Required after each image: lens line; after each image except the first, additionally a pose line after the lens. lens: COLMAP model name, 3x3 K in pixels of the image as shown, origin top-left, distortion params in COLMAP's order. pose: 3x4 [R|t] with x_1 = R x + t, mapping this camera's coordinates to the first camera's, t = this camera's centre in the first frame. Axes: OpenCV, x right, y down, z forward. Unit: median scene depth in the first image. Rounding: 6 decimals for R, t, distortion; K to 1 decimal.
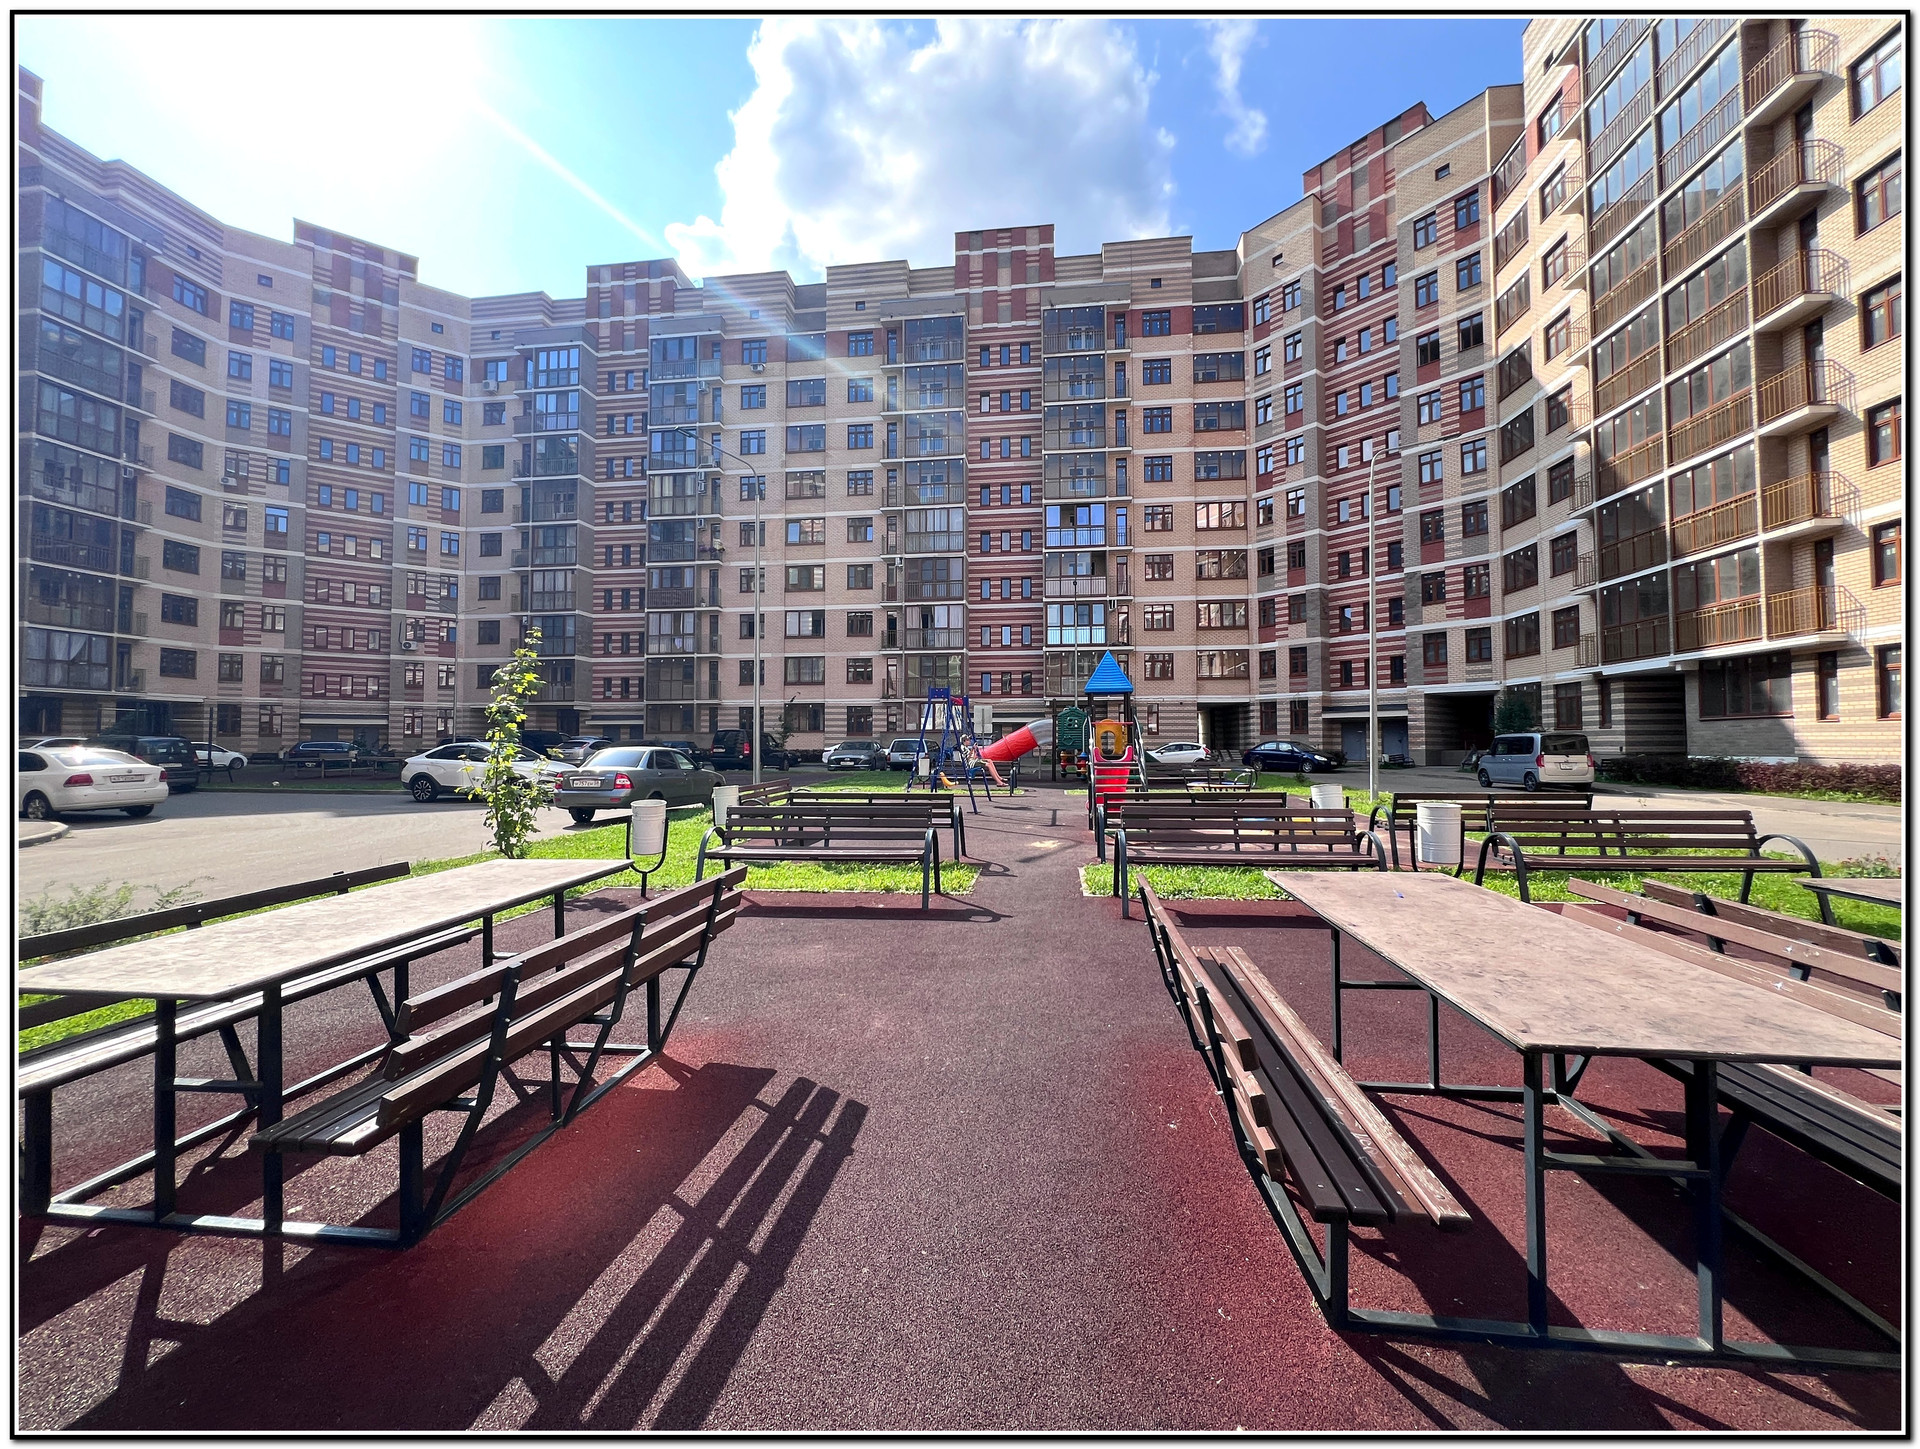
lens RADIAL K [[758.4, 0, 960.2], [0, 758.4, 718.8], [0, 0, 1]] dist [-0.003195, 0.000767]
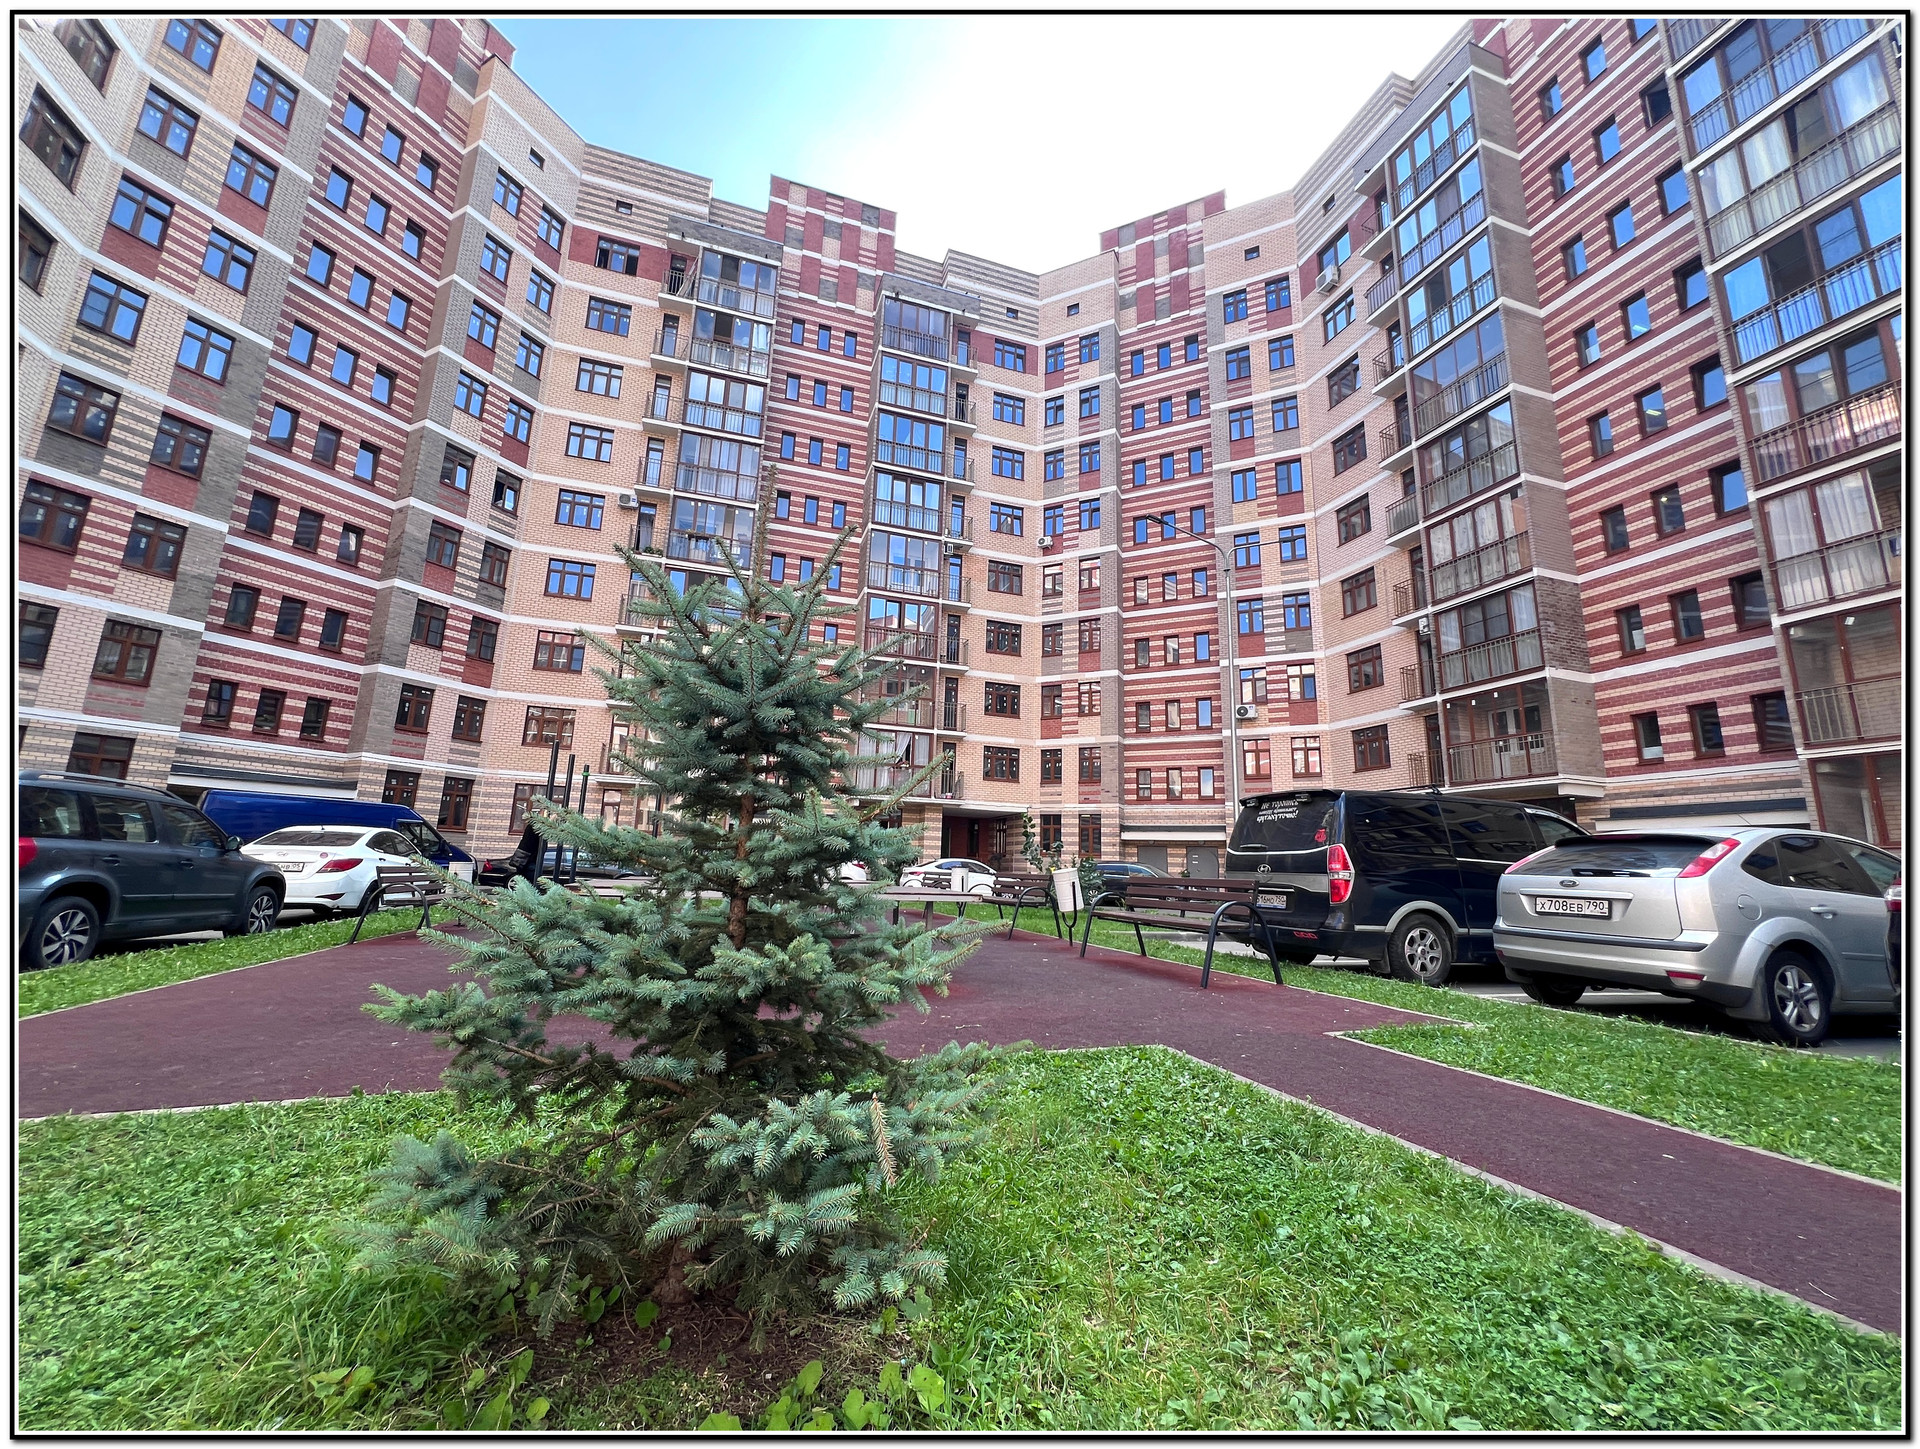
lens RADIAL K [[758.4, 0, 960.2], [0, 758.4, 718.8], [0, 0, 1]] dist [-0.003195, 0.000767]
pose [[0.431731, -0.163915, -0.886984, -0.296559], [-0.001631, 0.983206, -0.182490, 0.024916], [0.902001, 0.080233, 0.424214, 0.561434]]
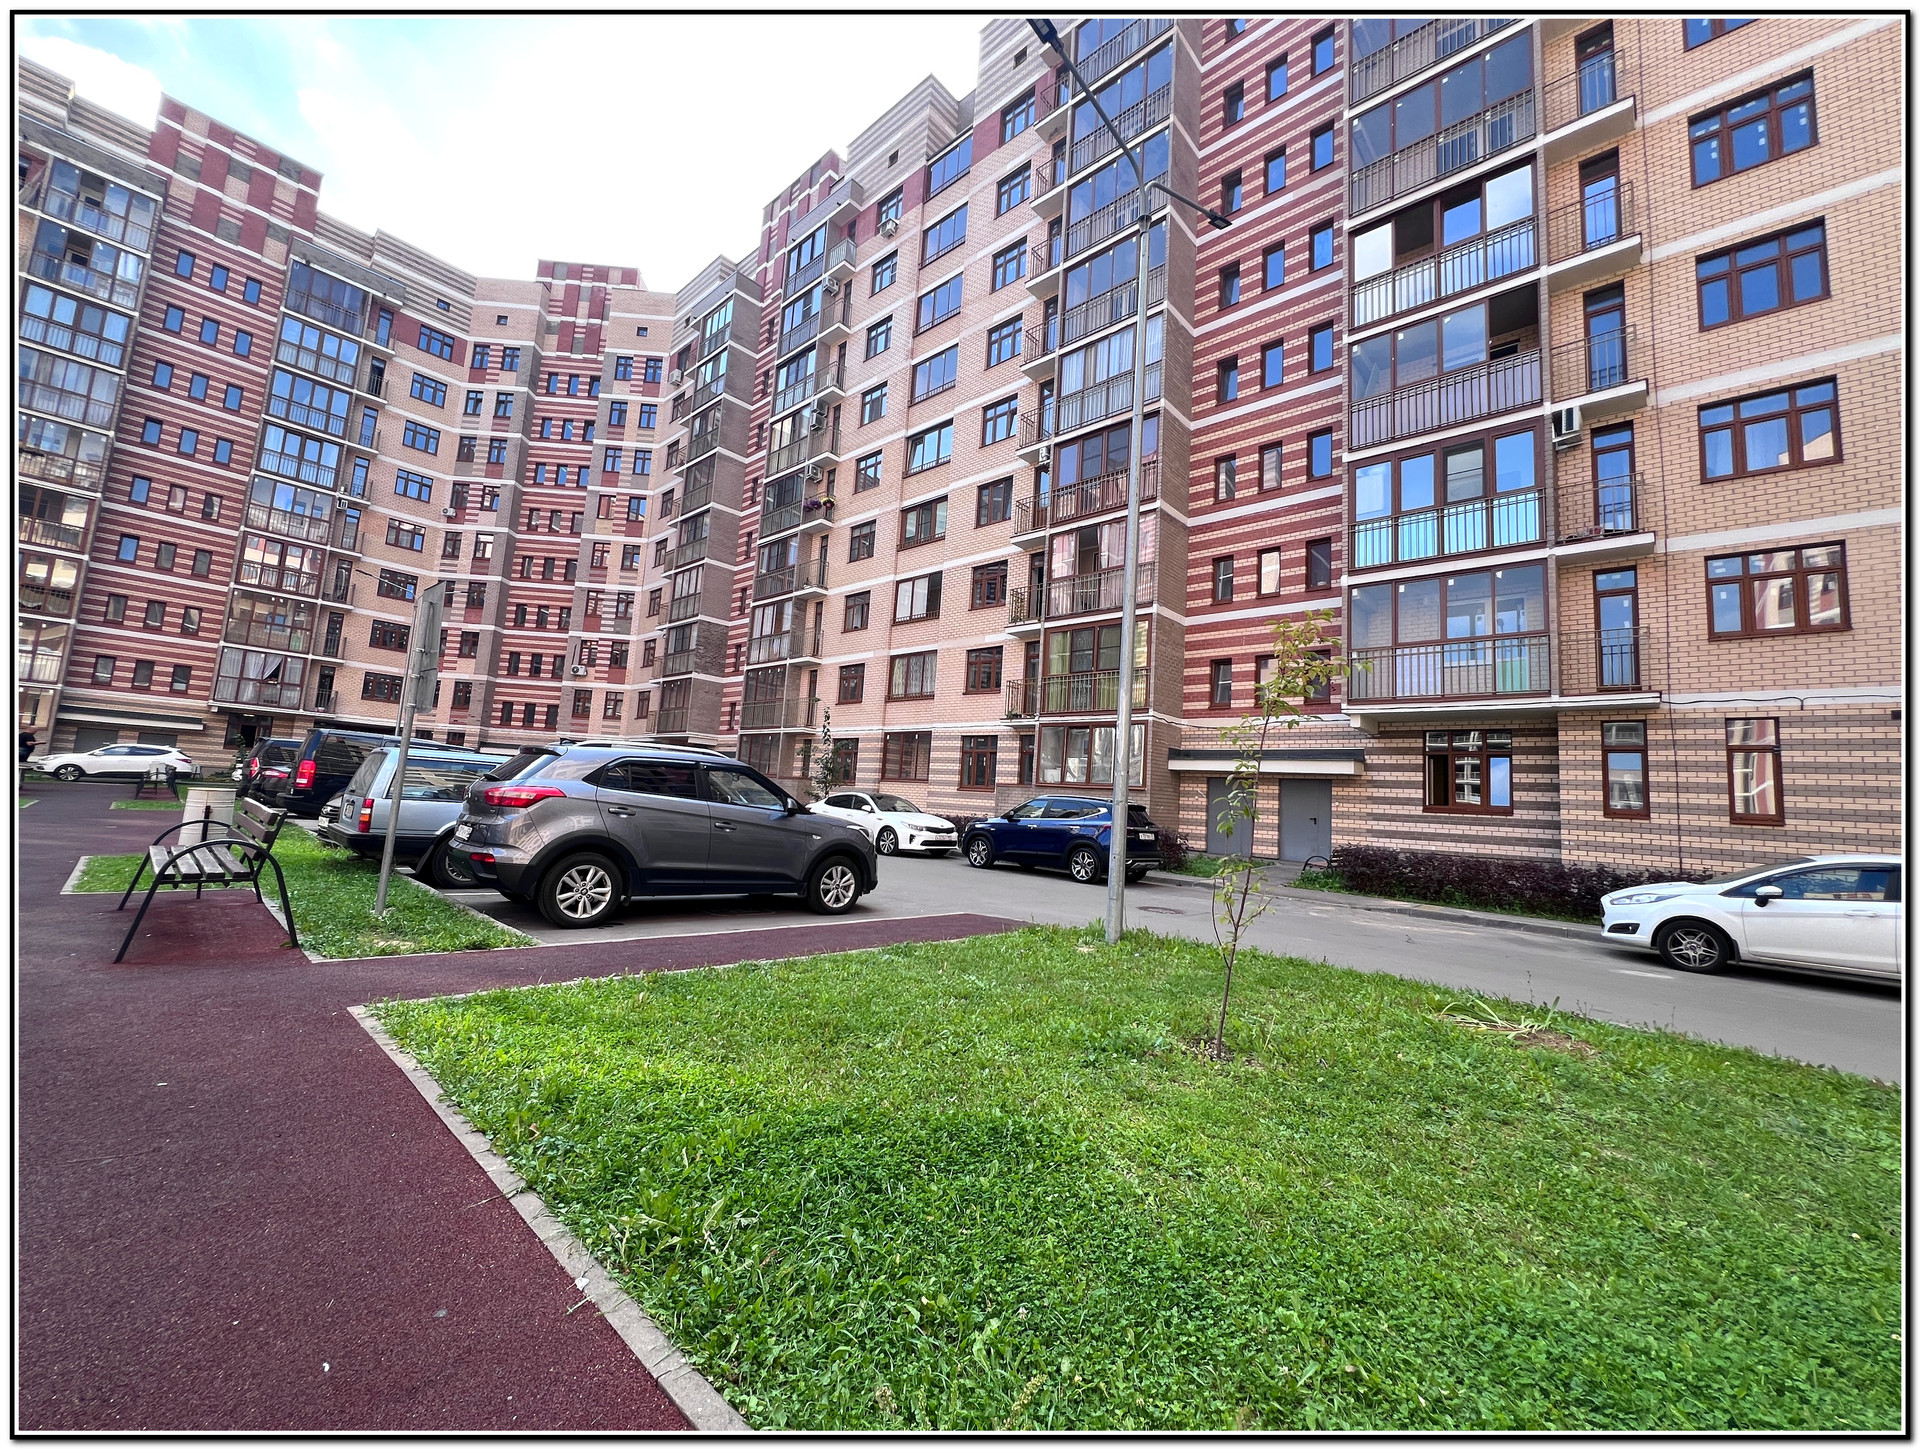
lens RADIAL K [[758.4, 0, 960.2], [0, 758.4, 718.8], [0, 0, 1]] dist [-0.003195, 0.000767]
pose [[0.813687, -0.013791, -0.581140, 0.173448], [-0.045257, 0.995181, -0.086983, 0.019471], [0.579539, 0.097077, 0.809142, 0.579788]]
